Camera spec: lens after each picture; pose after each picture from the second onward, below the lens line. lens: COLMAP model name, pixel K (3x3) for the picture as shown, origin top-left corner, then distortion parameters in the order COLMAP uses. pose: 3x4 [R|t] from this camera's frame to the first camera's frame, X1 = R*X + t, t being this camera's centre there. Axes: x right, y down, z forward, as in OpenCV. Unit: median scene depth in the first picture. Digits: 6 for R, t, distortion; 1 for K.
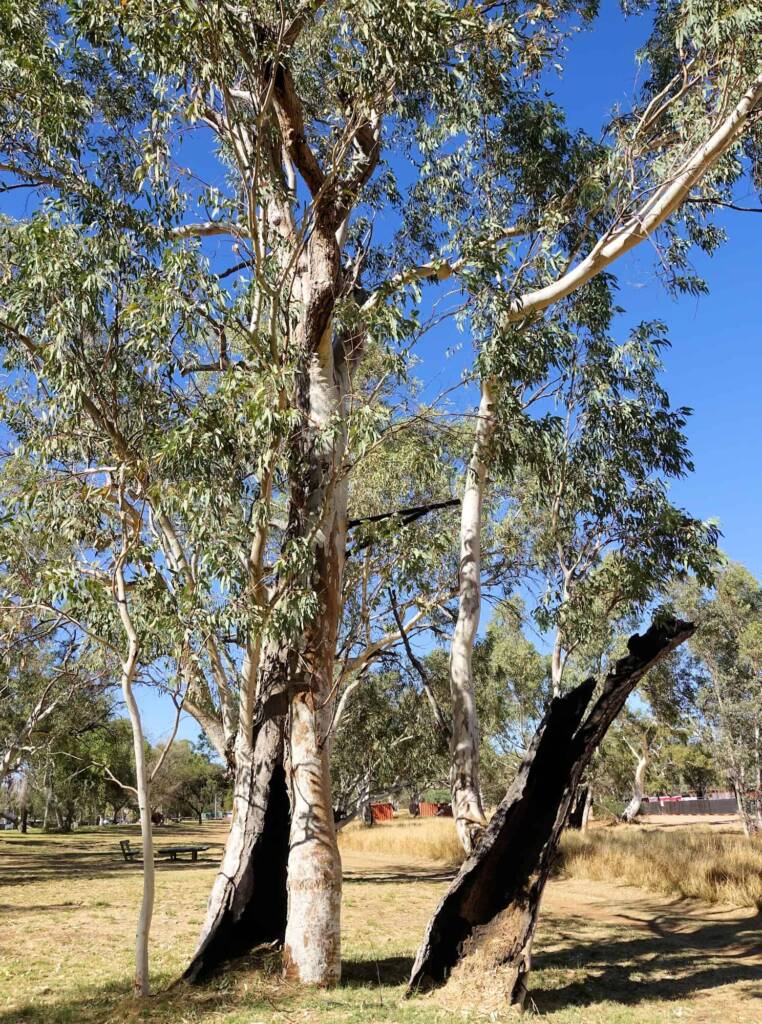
lens RADIAL K [[1024.7, 0, 367.5], [0, 1024.7, 512.2], [0, 0, 1]] dist [0.002804, 0.000272]
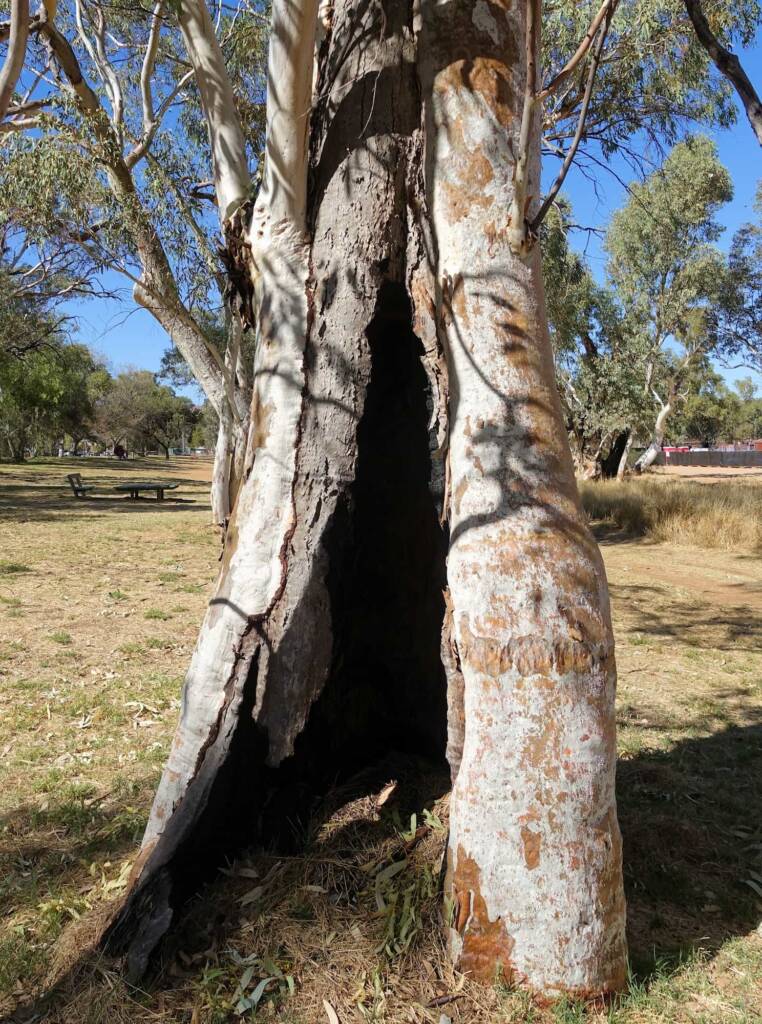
lens RADIAL K [[931.7, 0, 381.5], [0, 931.7, 528.6], [0, 0, 1]] dist [0.005369, -0.012175]
pose [[0.997074, 0.027881, 0.071174, -0.108061], [-0.051330, 0.934161, 0.353140, 0.214147], [-0.056642, -0.355761, 0.932859, 0.693124]]
